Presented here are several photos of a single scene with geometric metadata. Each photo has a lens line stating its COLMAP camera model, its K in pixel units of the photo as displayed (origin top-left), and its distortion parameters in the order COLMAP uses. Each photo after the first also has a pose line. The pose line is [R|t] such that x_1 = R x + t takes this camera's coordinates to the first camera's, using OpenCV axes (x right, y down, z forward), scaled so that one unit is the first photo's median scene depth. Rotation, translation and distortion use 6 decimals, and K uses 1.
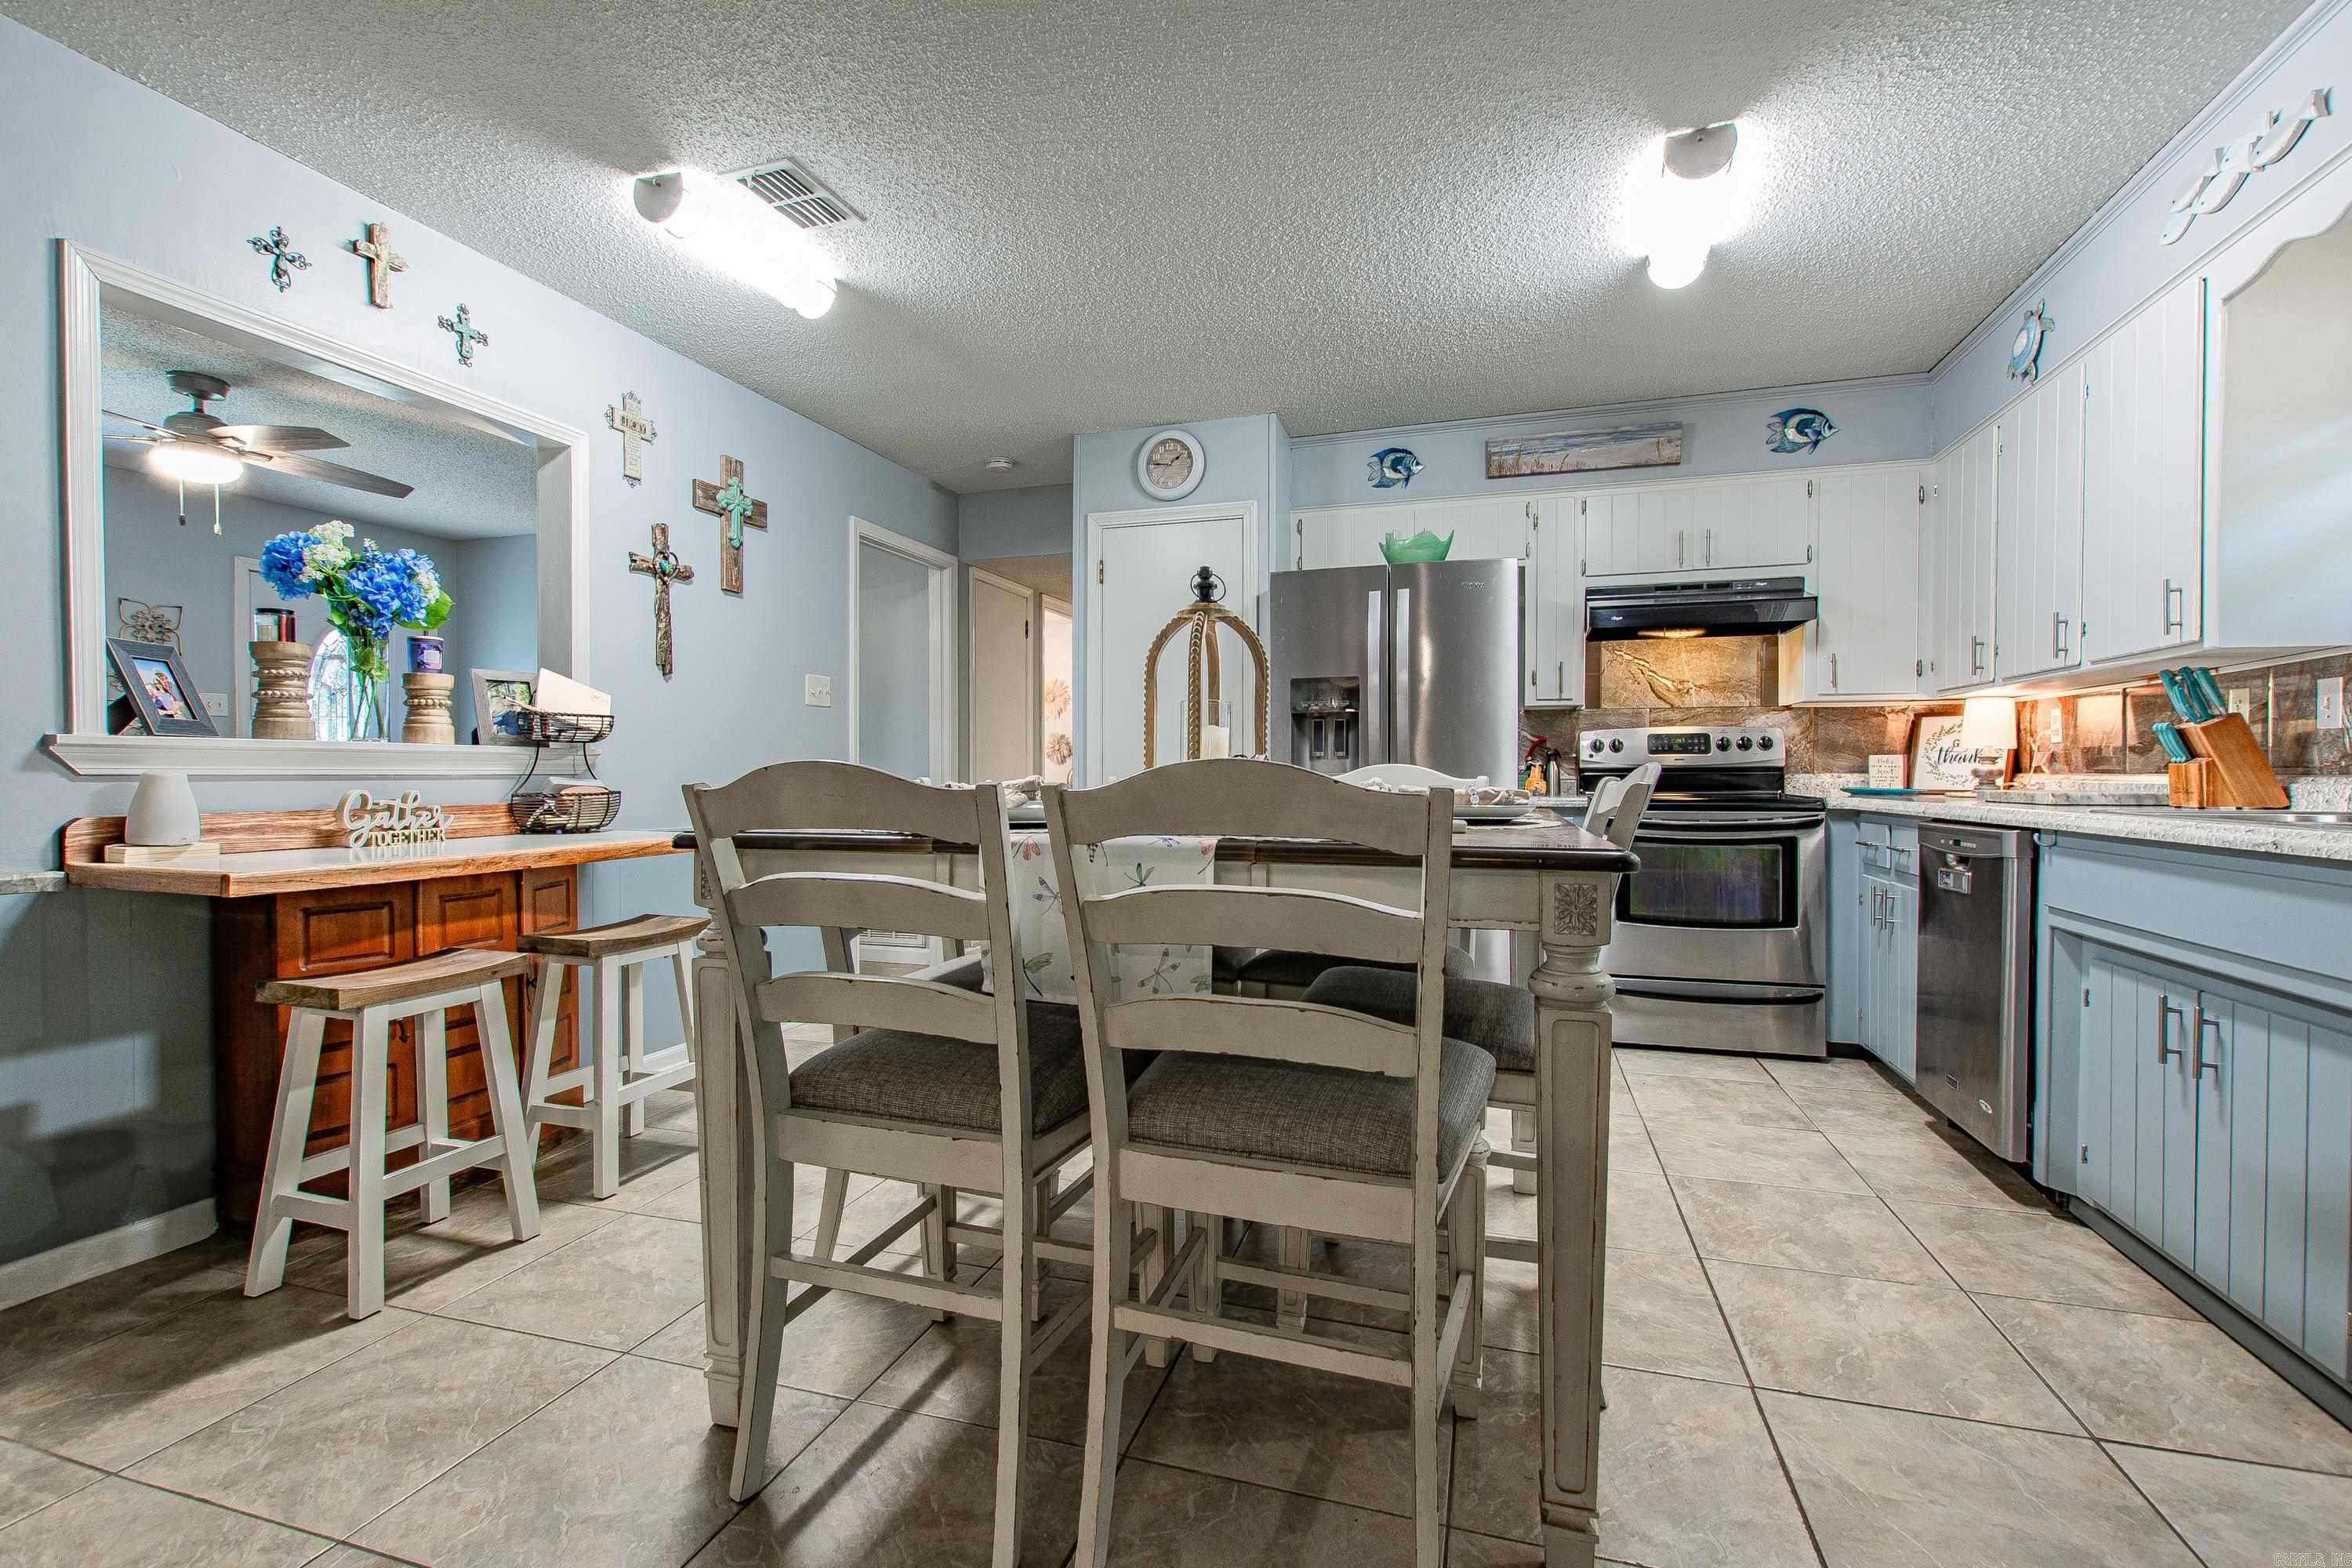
lens RADIAL K [[1020.7, 0, 1180.7], [0, 1020.7, 781.5], [0, 0, 1]] dist [0.000318, -0.001512]
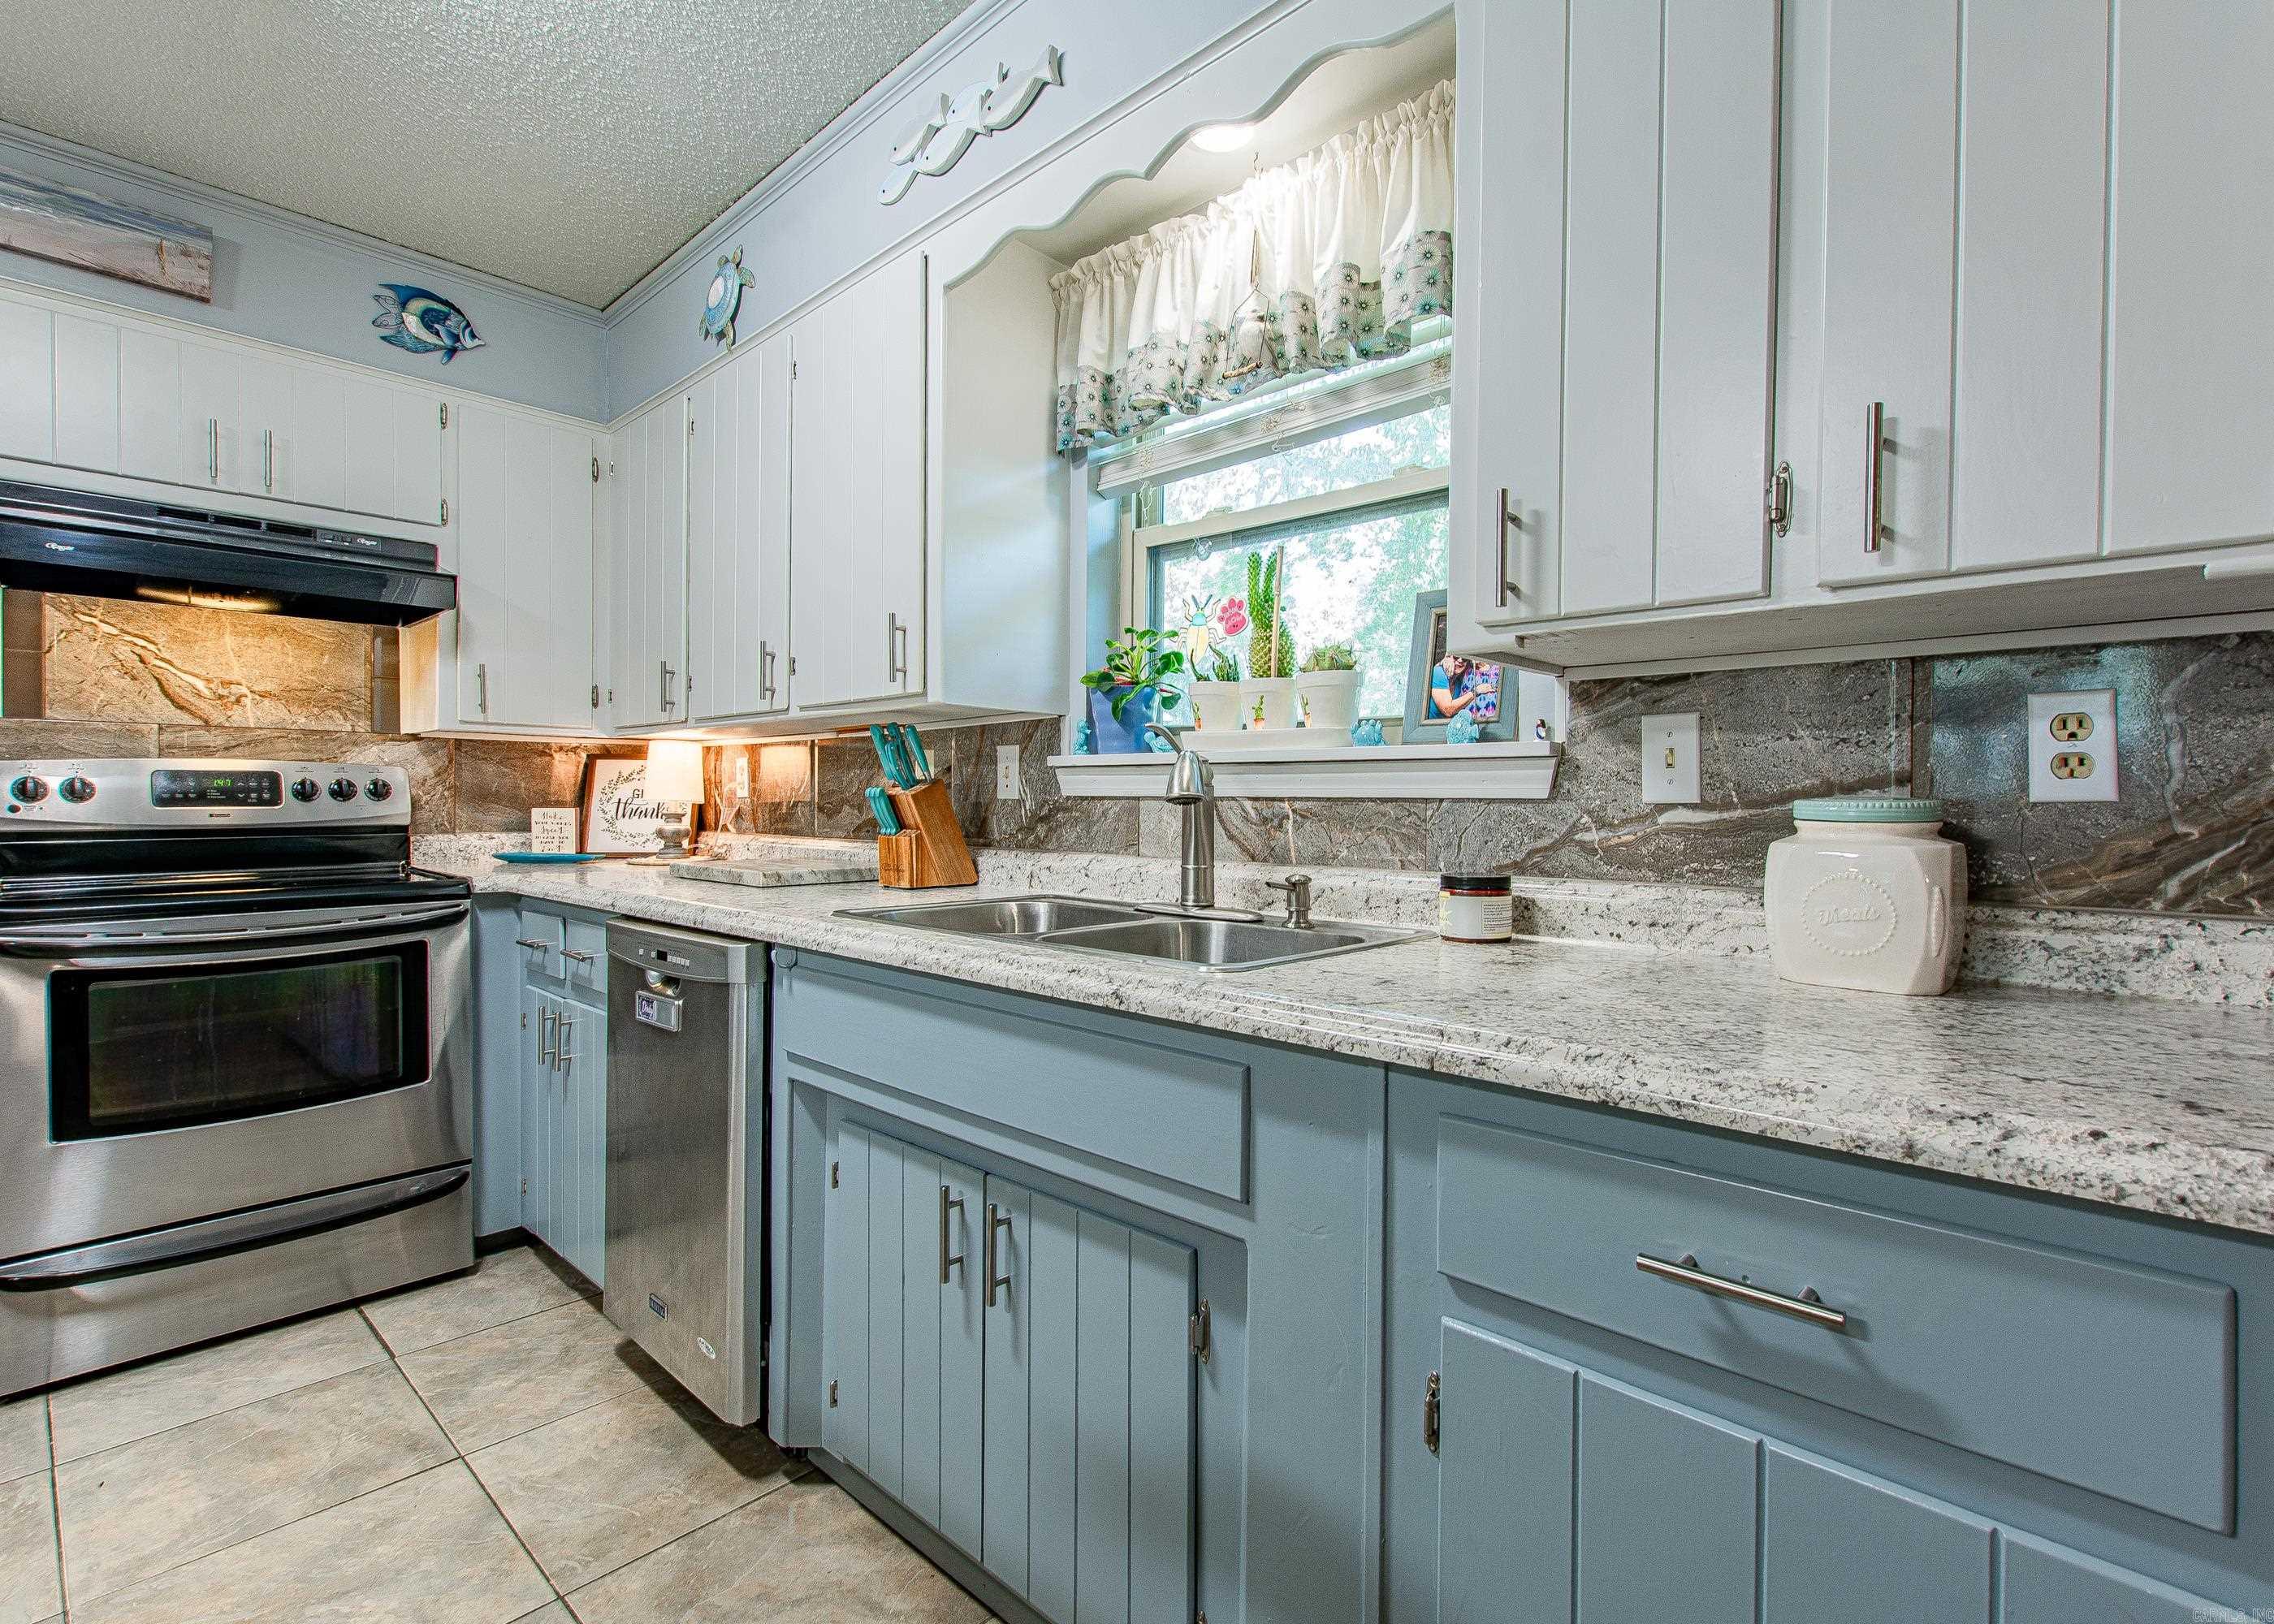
lens RADIAL K [[1059.5, 0, 1157.6], [0, 1059.5, 807.0], [0, 0, 1]] dist [0.005814, 0.000122]
pose [[0.424348, -0.006259, 0.905477, 0.202393], [0.005124, 0.999977, 0.004511, -0.032779], [-0.905485, 0.002725, 0.424371, 0.311368]]
